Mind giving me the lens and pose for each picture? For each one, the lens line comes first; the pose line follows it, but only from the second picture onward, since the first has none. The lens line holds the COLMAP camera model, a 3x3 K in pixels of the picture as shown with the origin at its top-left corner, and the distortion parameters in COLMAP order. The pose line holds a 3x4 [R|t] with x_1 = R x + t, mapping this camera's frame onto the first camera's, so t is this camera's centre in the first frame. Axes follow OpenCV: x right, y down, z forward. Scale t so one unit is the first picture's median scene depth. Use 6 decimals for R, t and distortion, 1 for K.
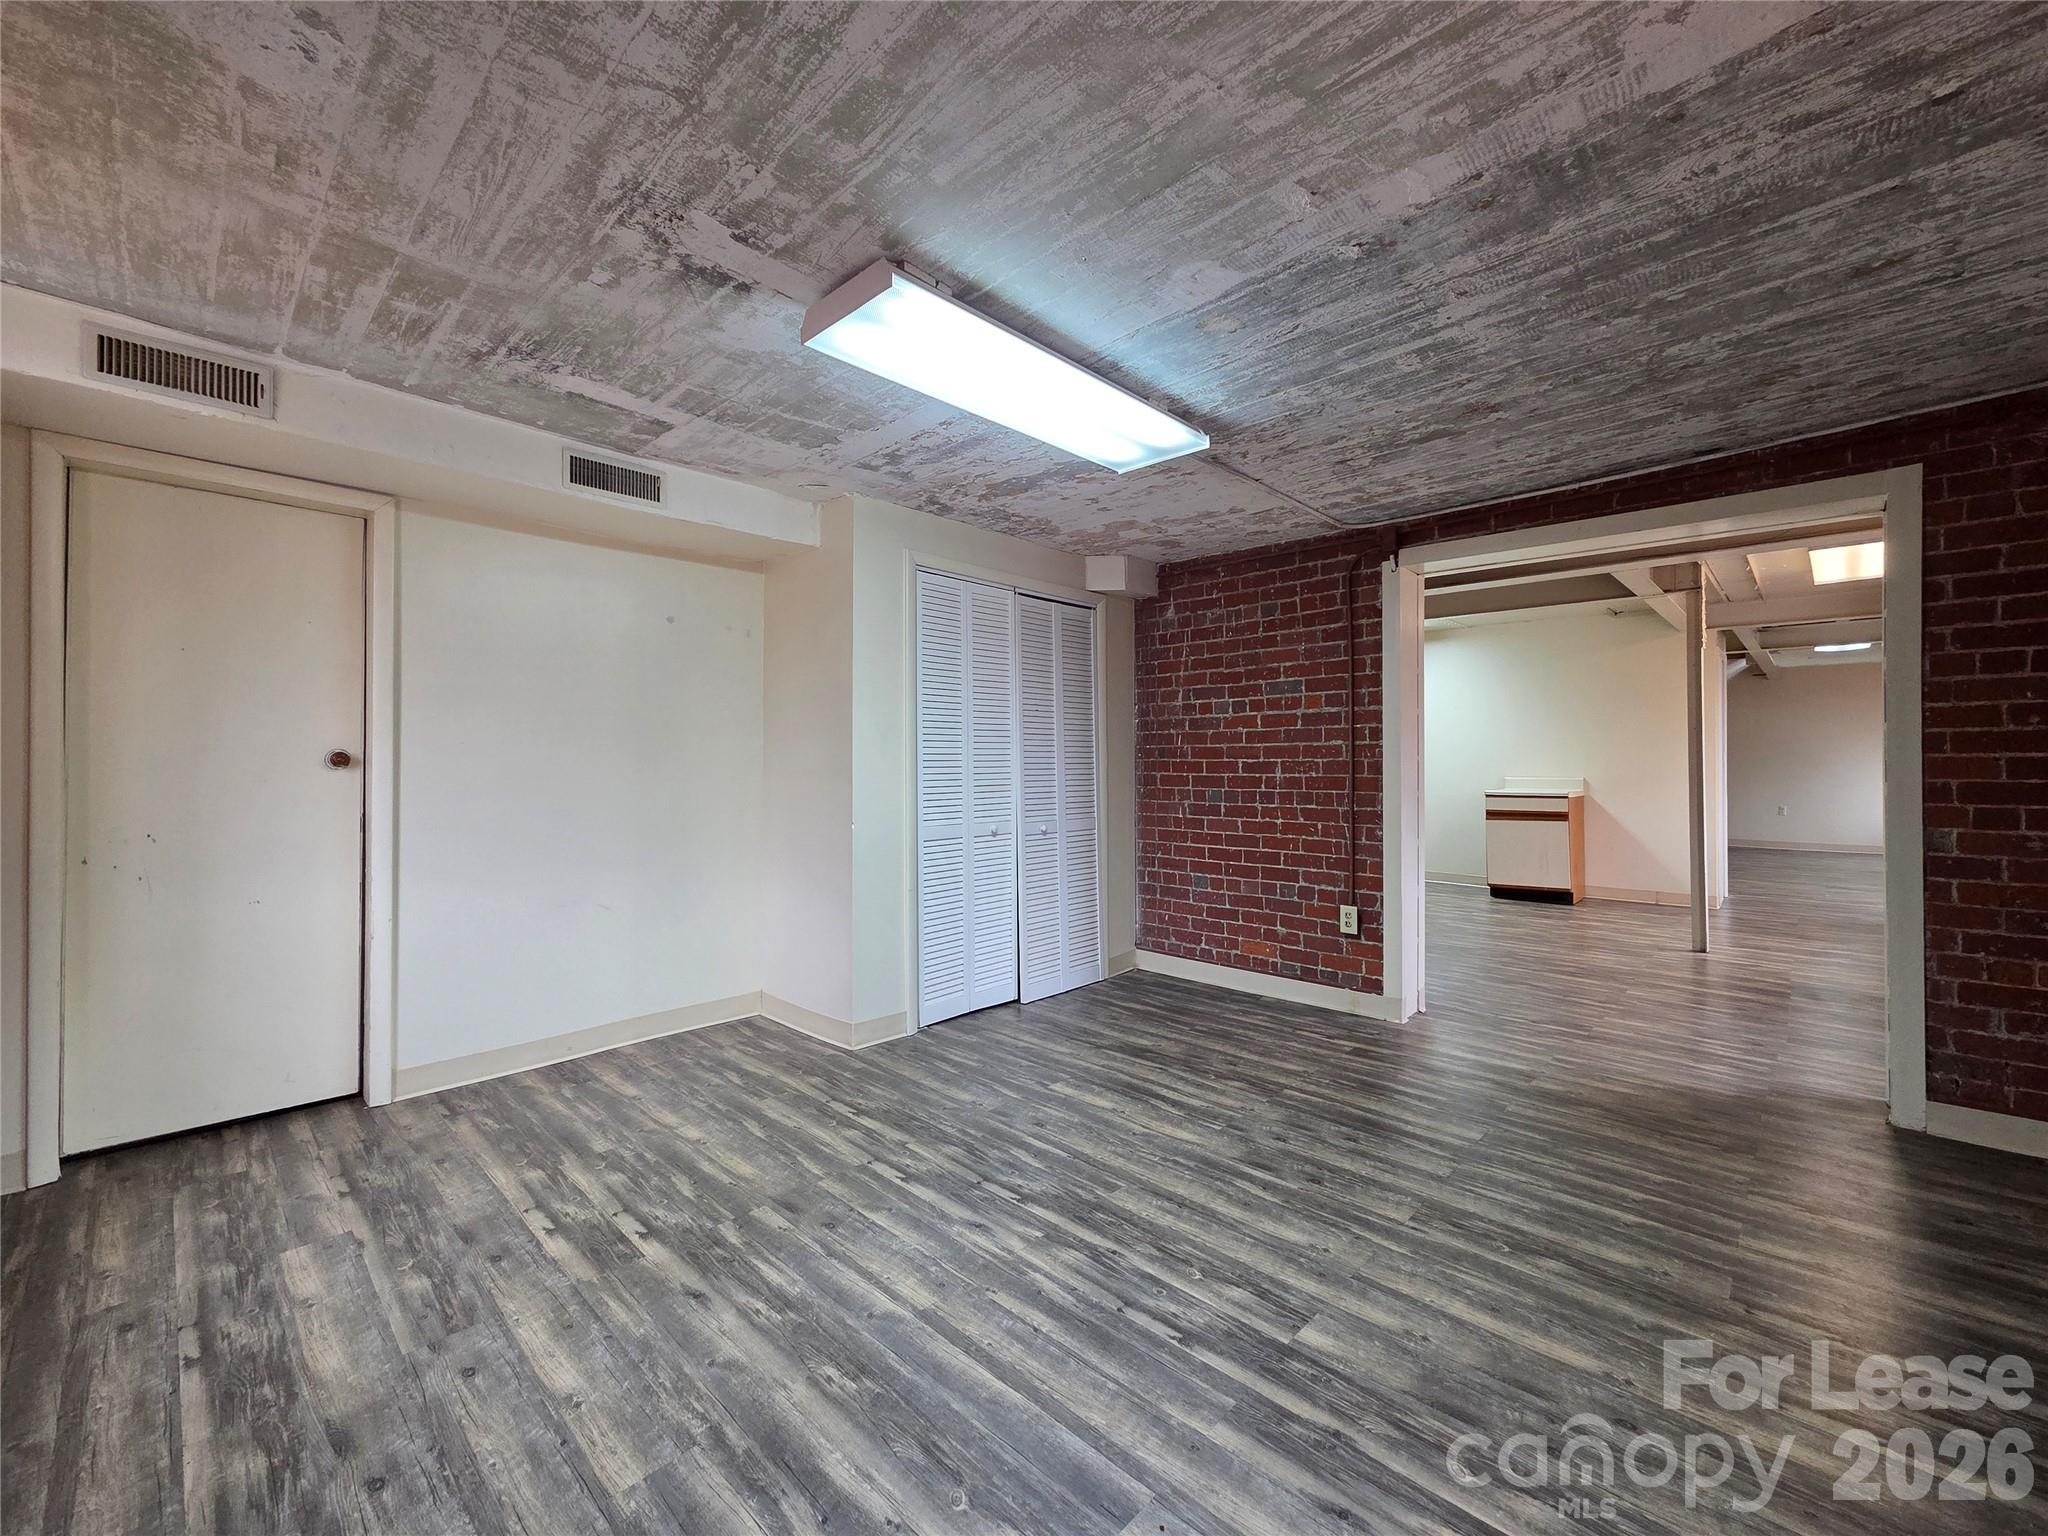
lens RADIAL K [[833.4, 0, 1024.3], [0, 833.4, 760.8], [0, 0, 1]] dist [0.005017, -0.000874]
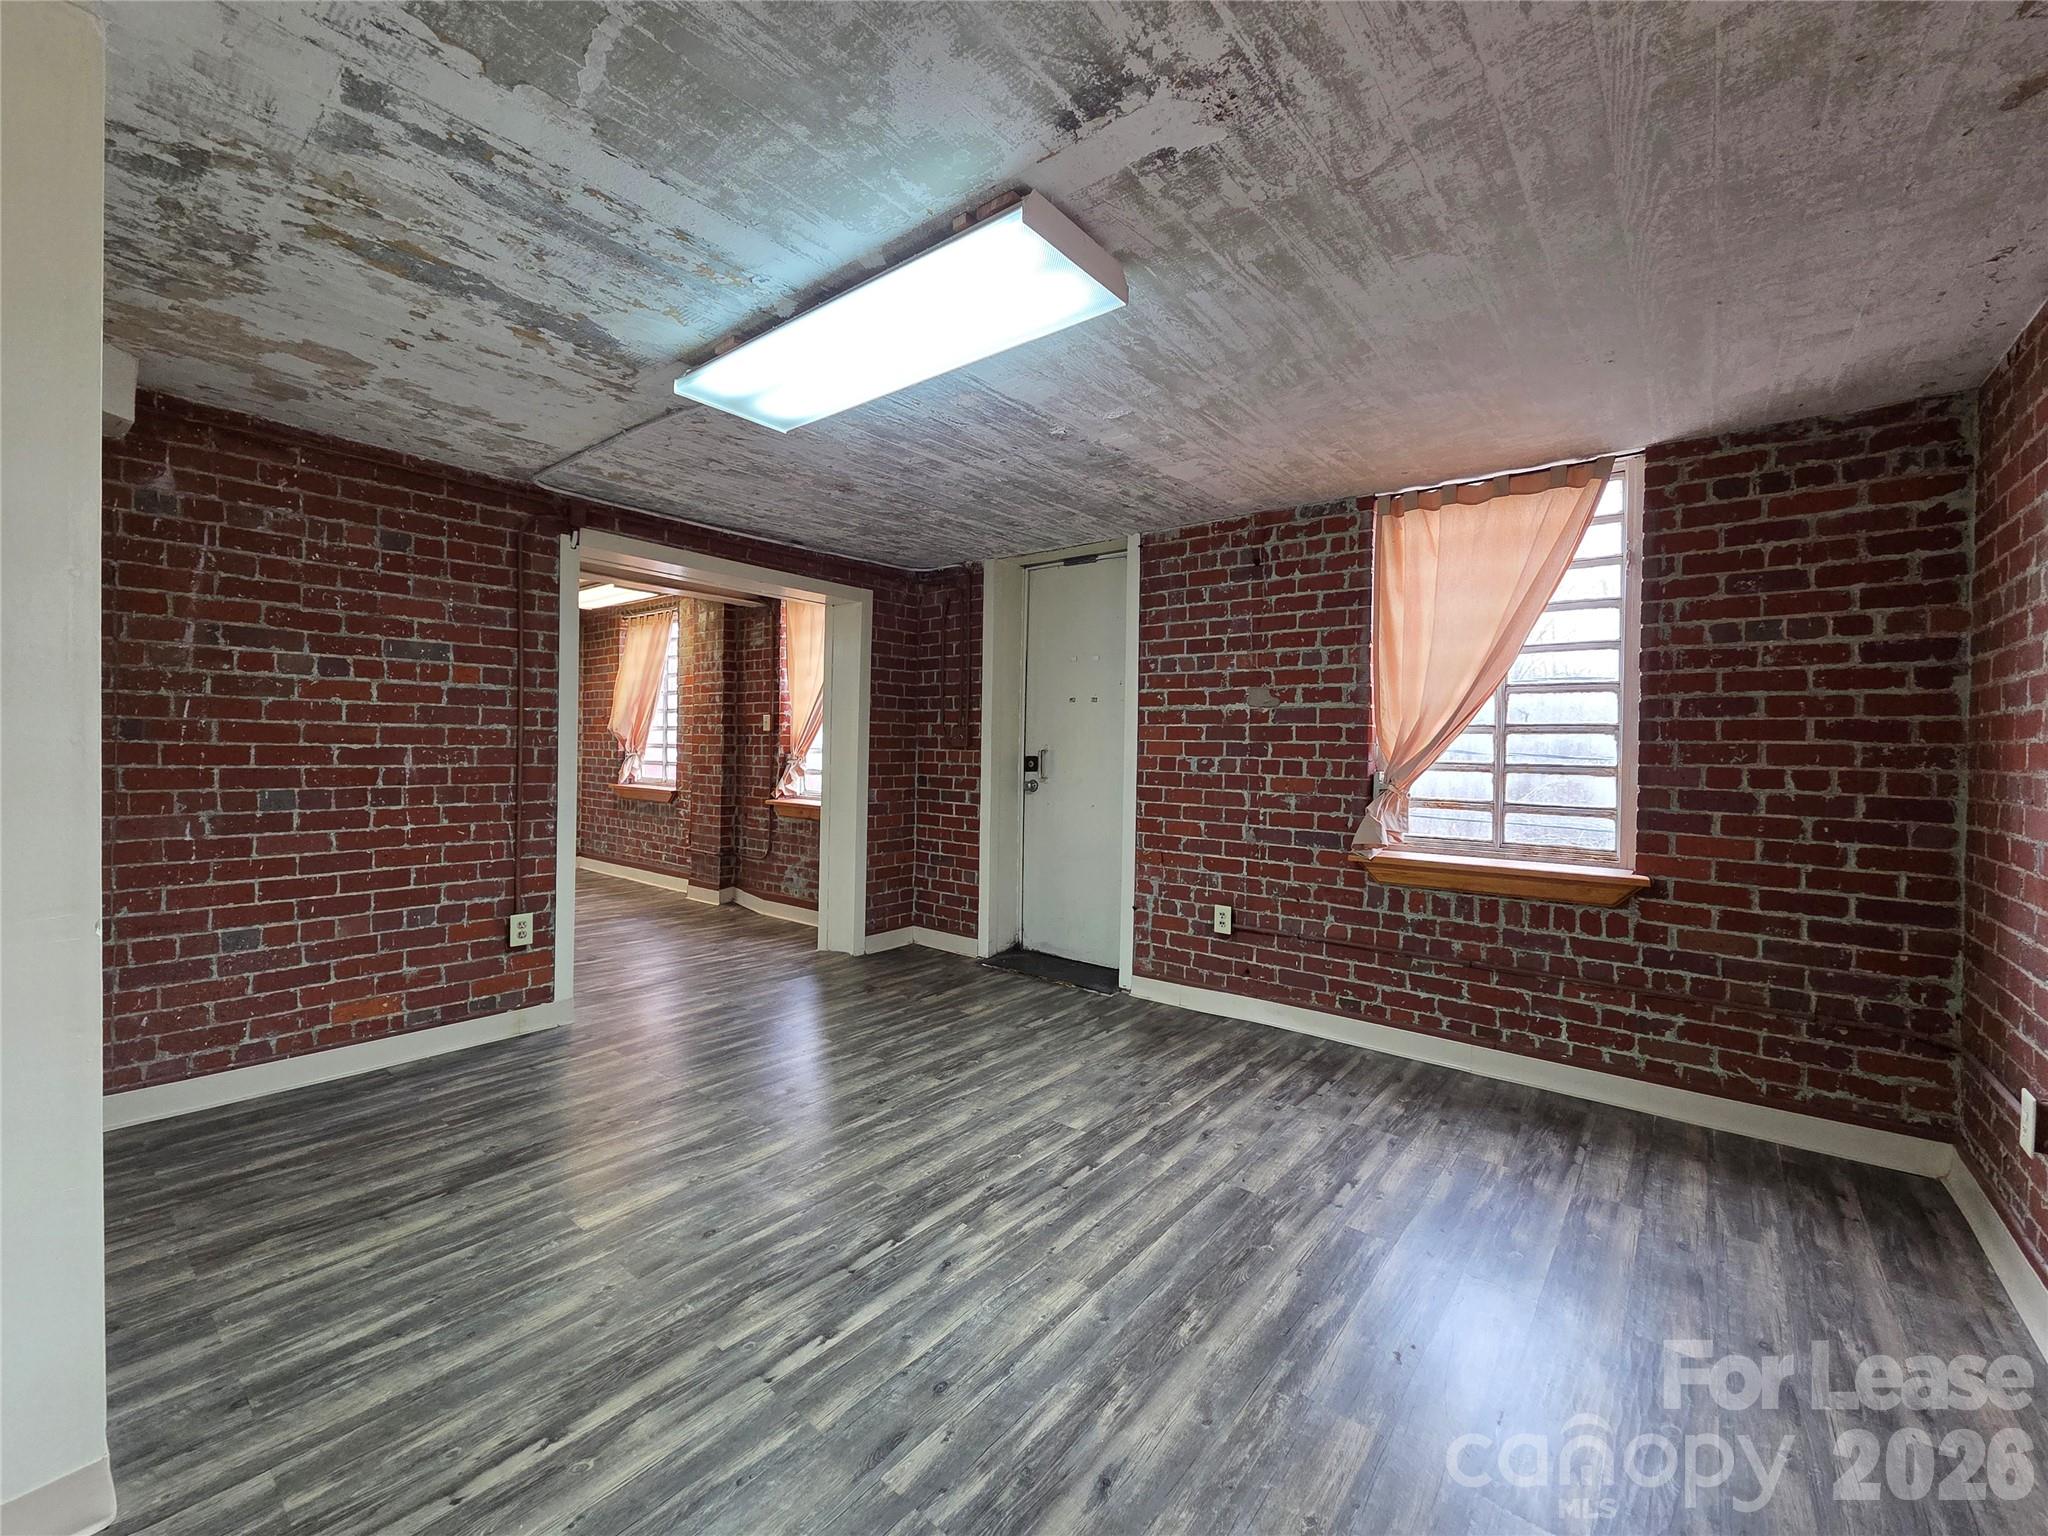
lens RADIAL K [[833.4, 0, 1043.9], [0, 833.4, 761.2], [0, 0, 1]] dist [0.005017, -0.000874]
pose [[-0.097013, -0.015453, 0.995163, -0.770268], [-0.018986, 0.999726, 0.013673, -0.013077], [-0.995102, -0.017567, -0.097279, 0.779684]]
